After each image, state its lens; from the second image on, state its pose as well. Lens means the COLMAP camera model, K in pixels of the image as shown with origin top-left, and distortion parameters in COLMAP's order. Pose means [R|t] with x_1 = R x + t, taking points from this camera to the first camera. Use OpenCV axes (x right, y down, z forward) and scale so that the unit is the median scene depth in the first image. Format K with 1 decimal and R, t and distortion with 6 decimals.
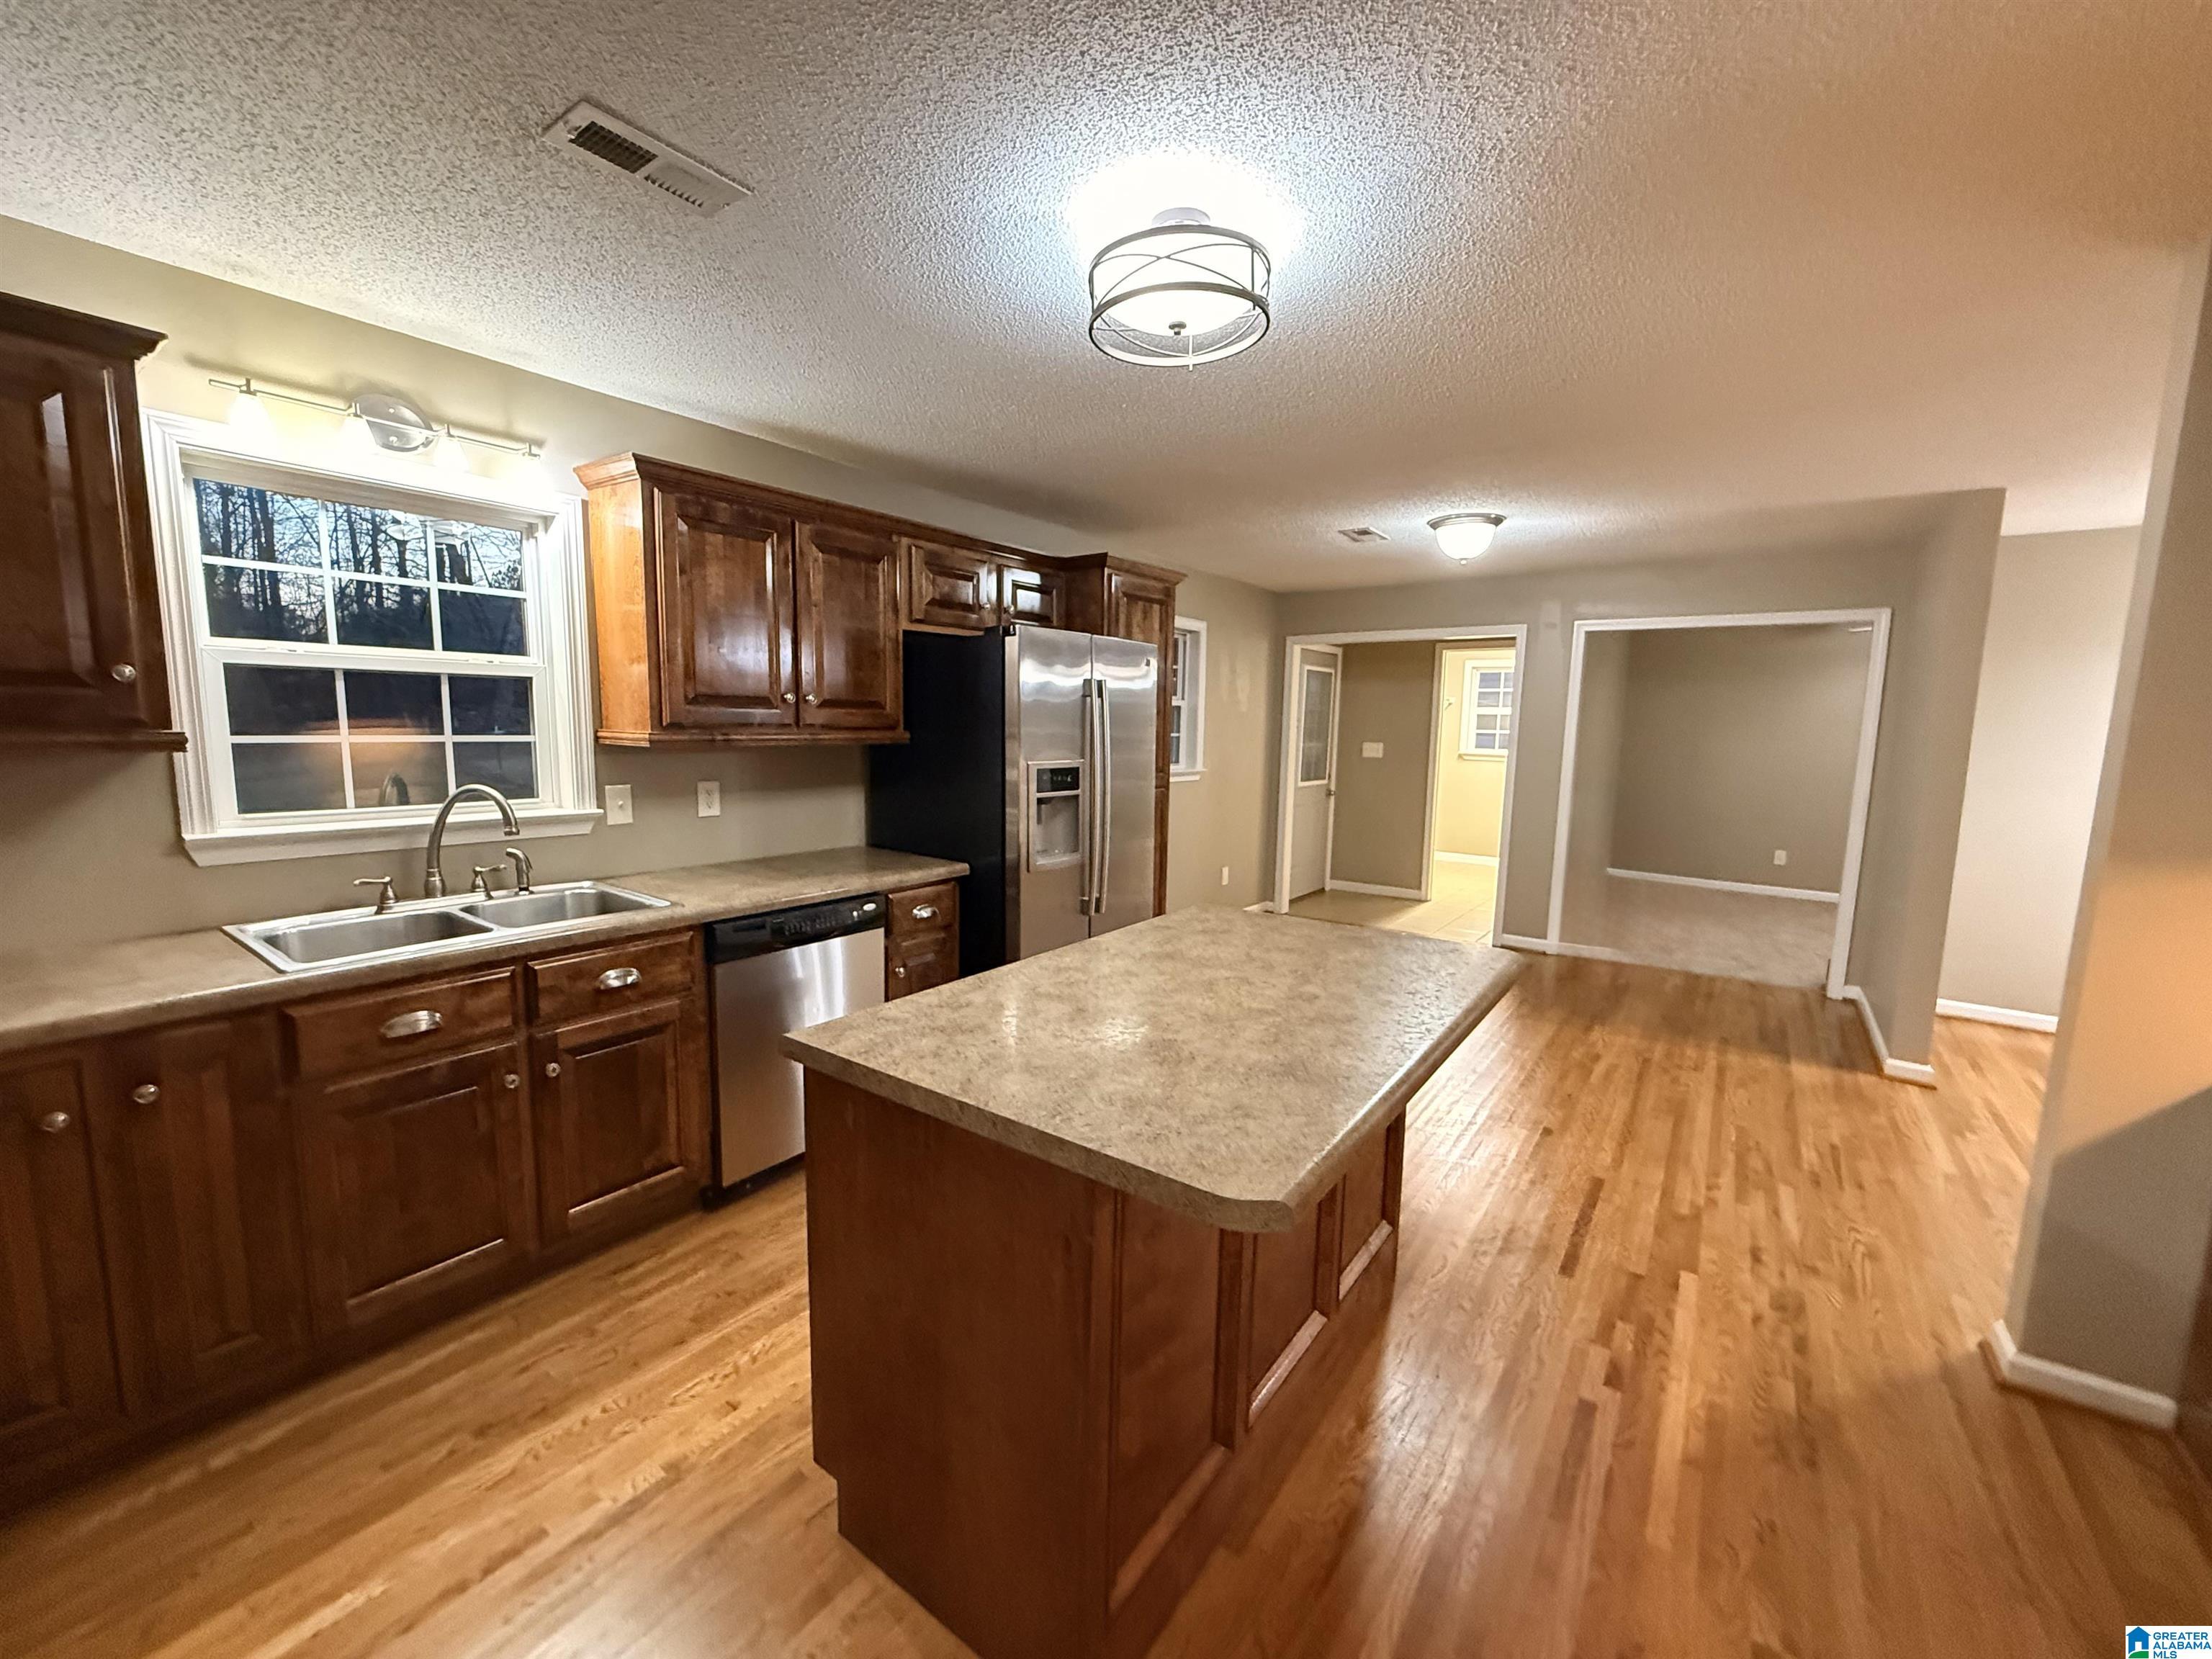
lens RADIAL K [[883.9, 0, 1101.1], [0, 883.9, 830.3], [0, 0, 1]] dist [0.000233, 0.000352]
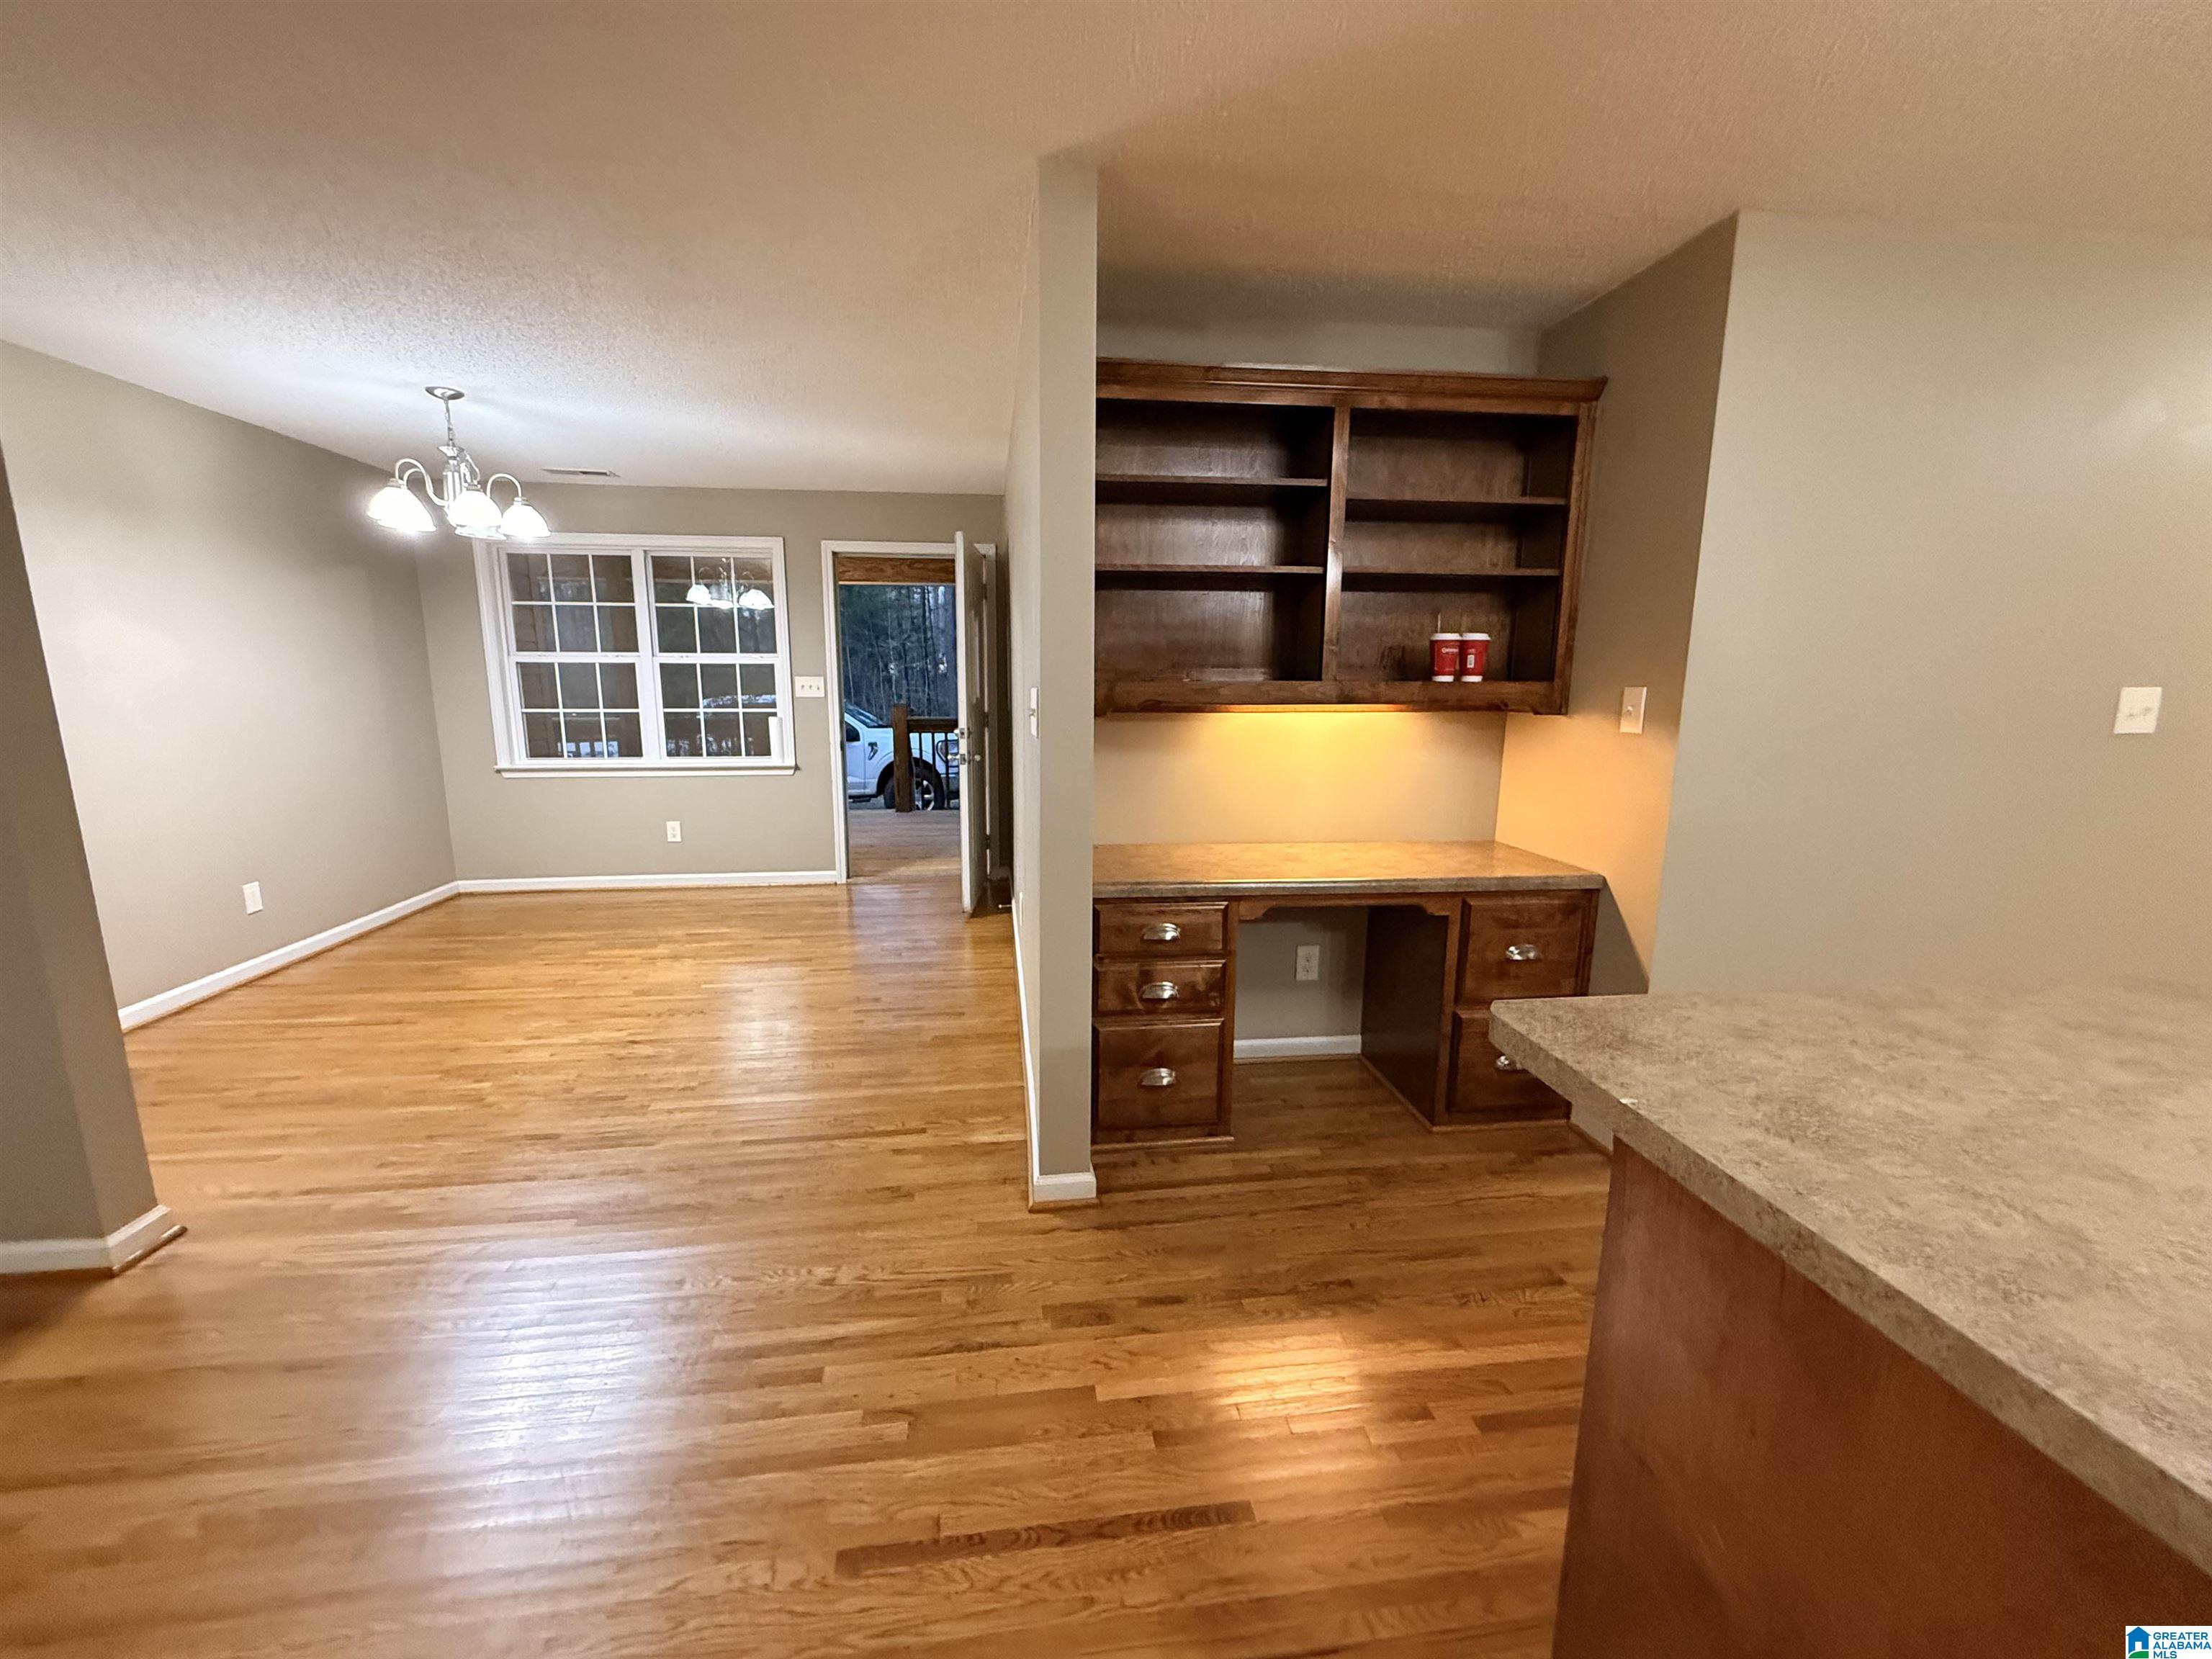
lens RADIAL K [[883.9, 0, 1101.1], [0, 883.9, 830.3], [0, 0, 1]] dist [0.000233, 0.000352]
pose [[-0.682806, -0.149063, 0.715231, 0.216275], [0.075342, 0.959379, 0.271873, -0.112465], [-0.726704, 0.239524, -0.643840, 1.275903]]
